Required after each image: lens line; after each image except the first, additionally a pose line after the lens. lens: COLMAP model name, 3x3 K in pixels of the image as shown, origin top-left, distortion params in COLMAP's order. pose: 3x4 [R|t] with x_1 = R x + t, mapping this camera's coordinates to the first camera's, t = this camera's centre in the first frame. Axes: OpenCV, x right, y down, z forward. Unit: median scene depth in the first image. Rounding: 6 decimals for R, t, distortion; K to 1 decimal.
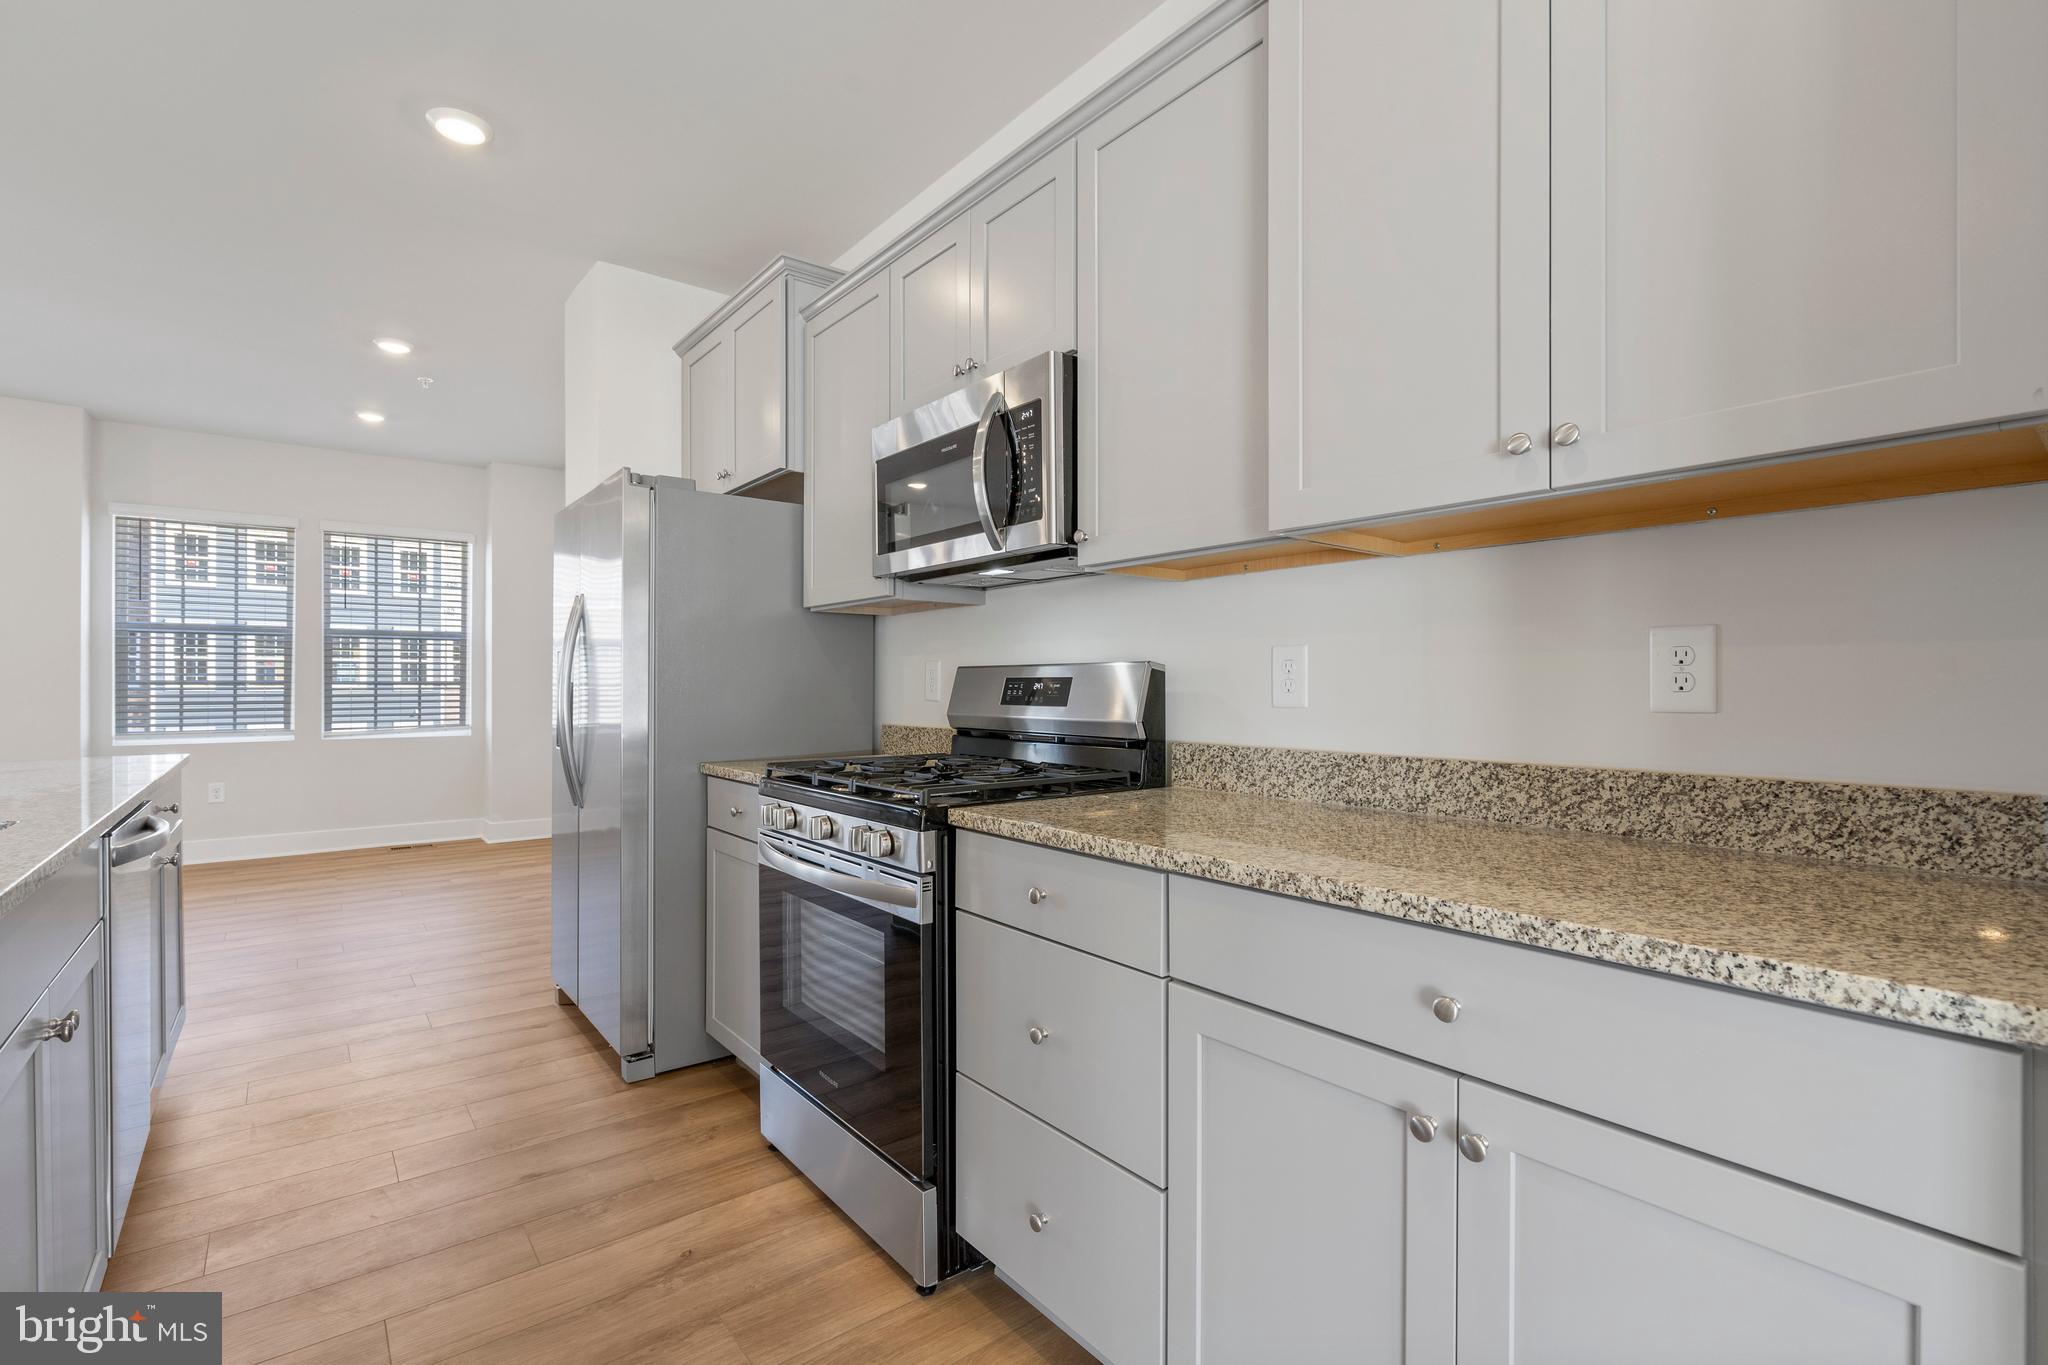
lens RADIAL K [[925.4, 0, 1022.6], [0, 925.4, 686.1], [0, 0, 1]] dist [-0.003030, 0.001285]
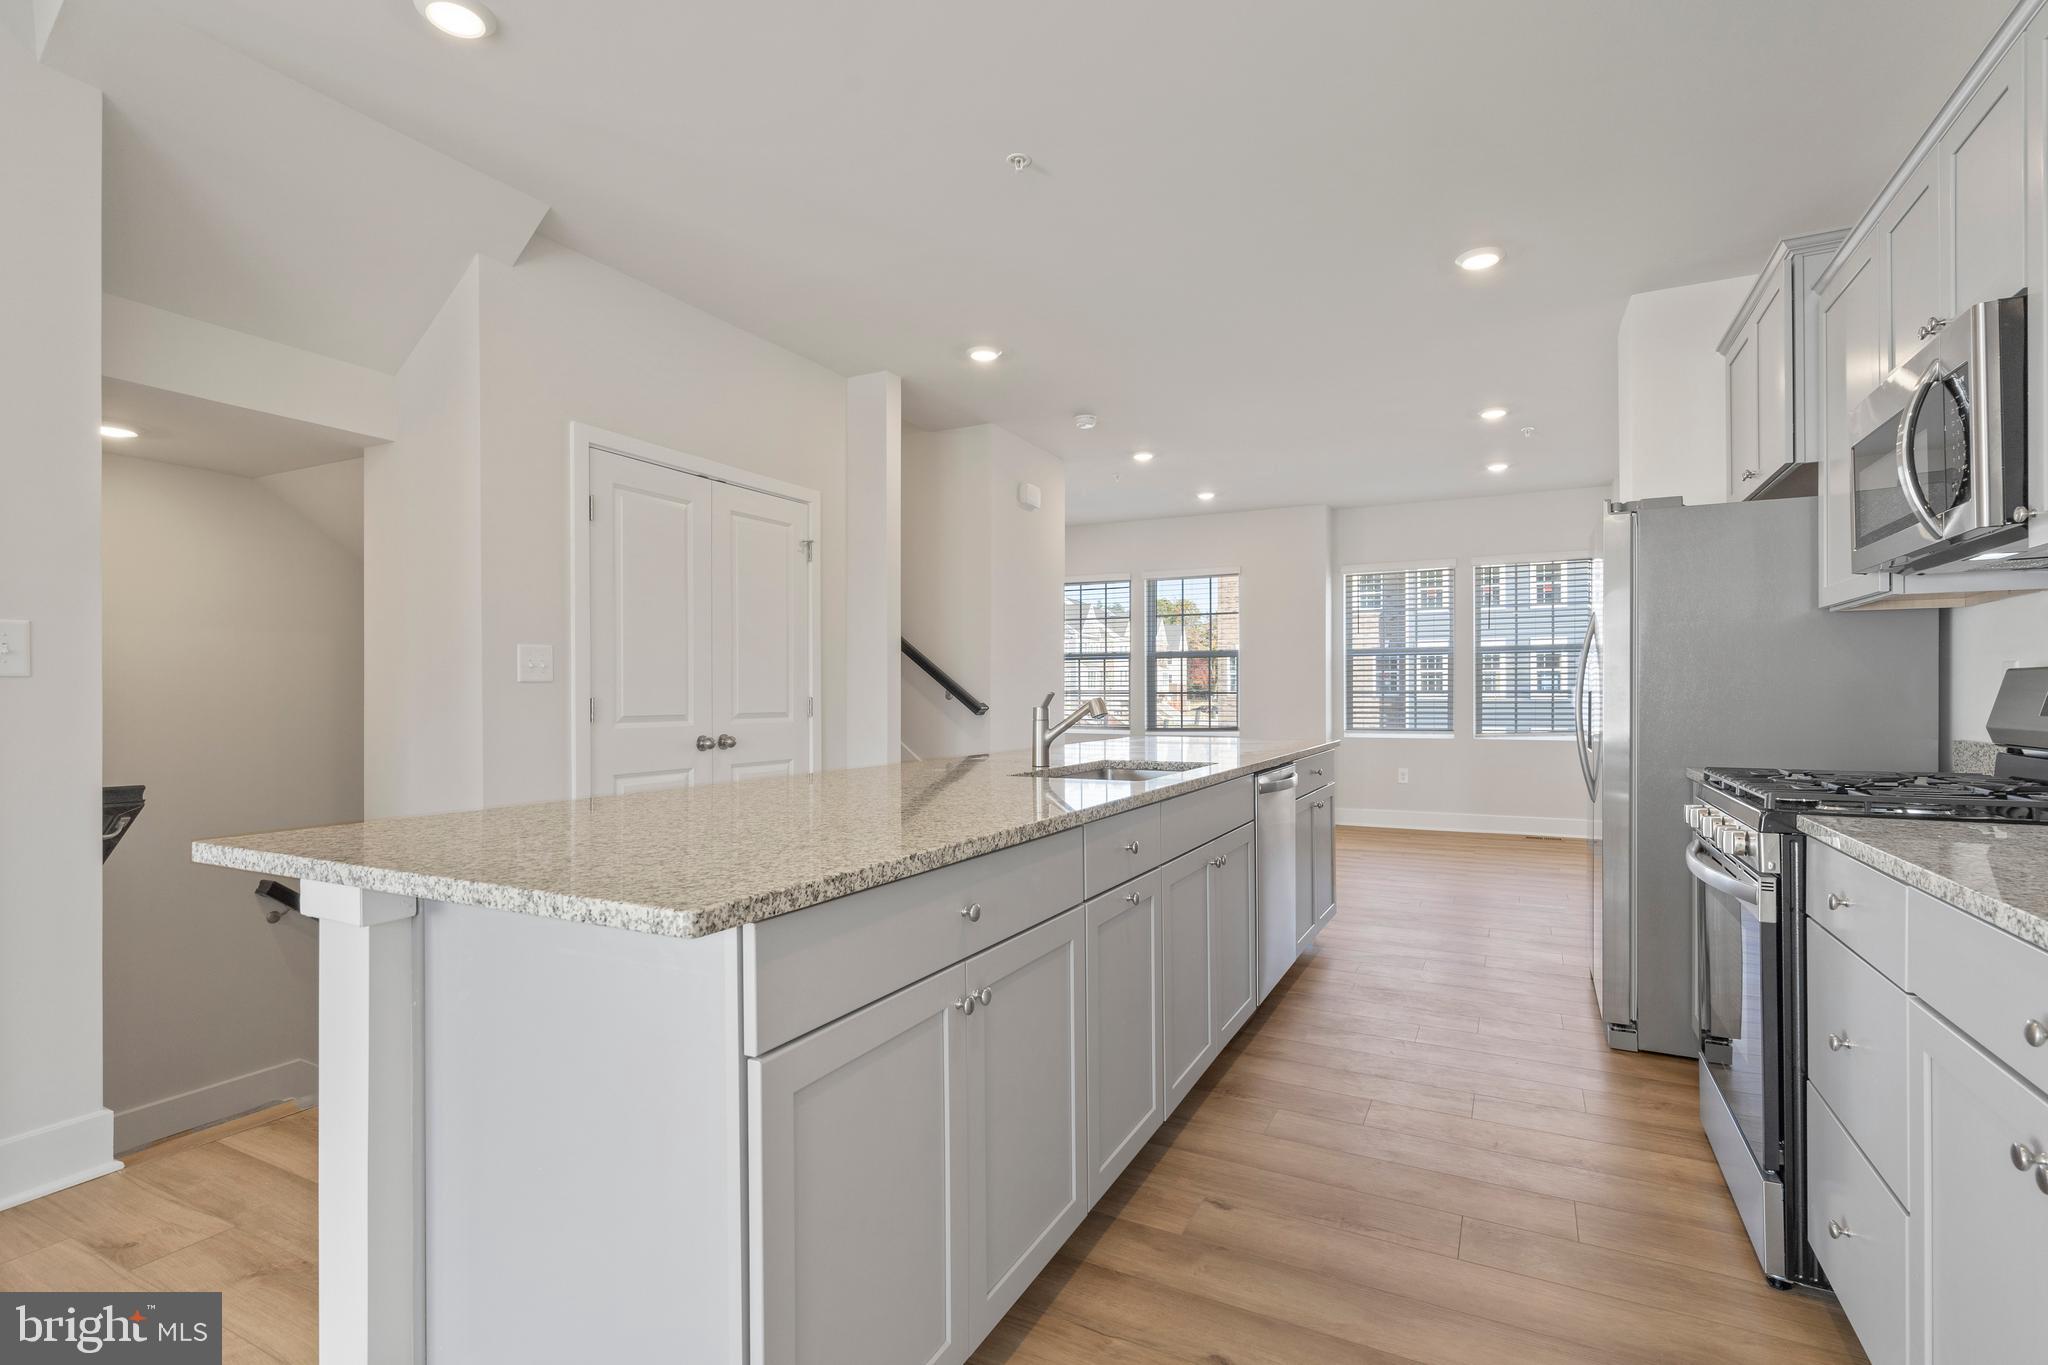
lens RADIAL K [[925.4, 0, 1022.6], [0, 925.4, 686.1], [0, 0, 1]] dist [-0.003030, 0.001285]
pose [[0.414553, -0.011341, -0.909954, 0.286843], [0.003547, 0.999935, -0.010847, 0.000280], [0.910018, 0.001269, 0.414566, -0.108575]]
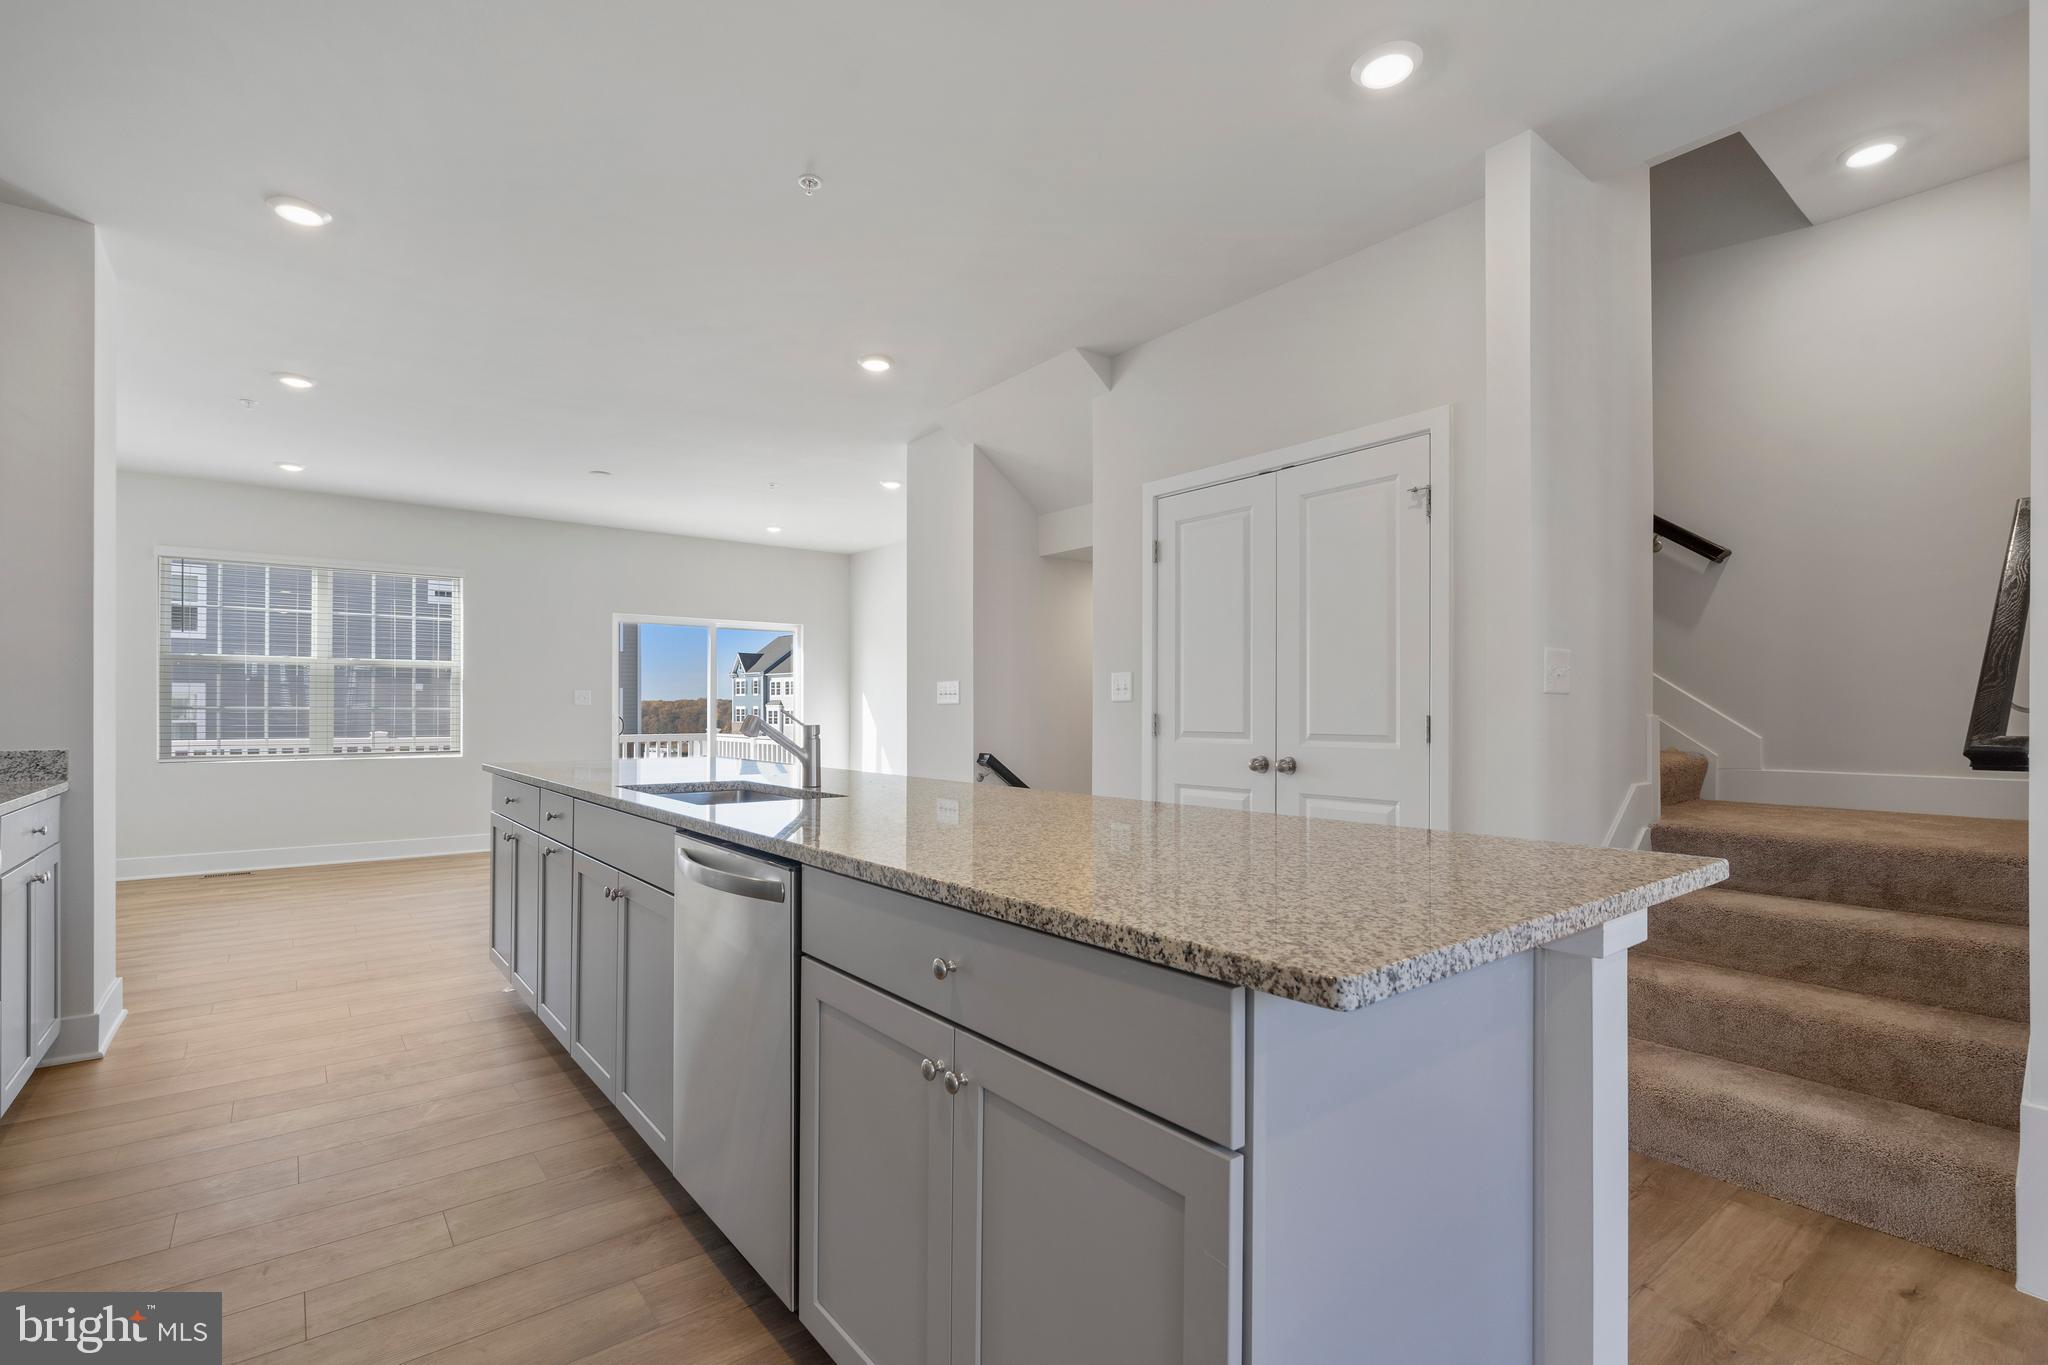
lens RADIAL K [[950.4, 0, 1025.5], [0, 950.4, 686.4], [0, 0, 1]] dist [-0.001680, 0.000272]
pose [[-0.999962, -0.000313, -0.008750, -1.348377], [-0.000095, 0.999692, -0.024807, -0.008380], [0.008755, -0.024805, -0.999654, 1.980855]]
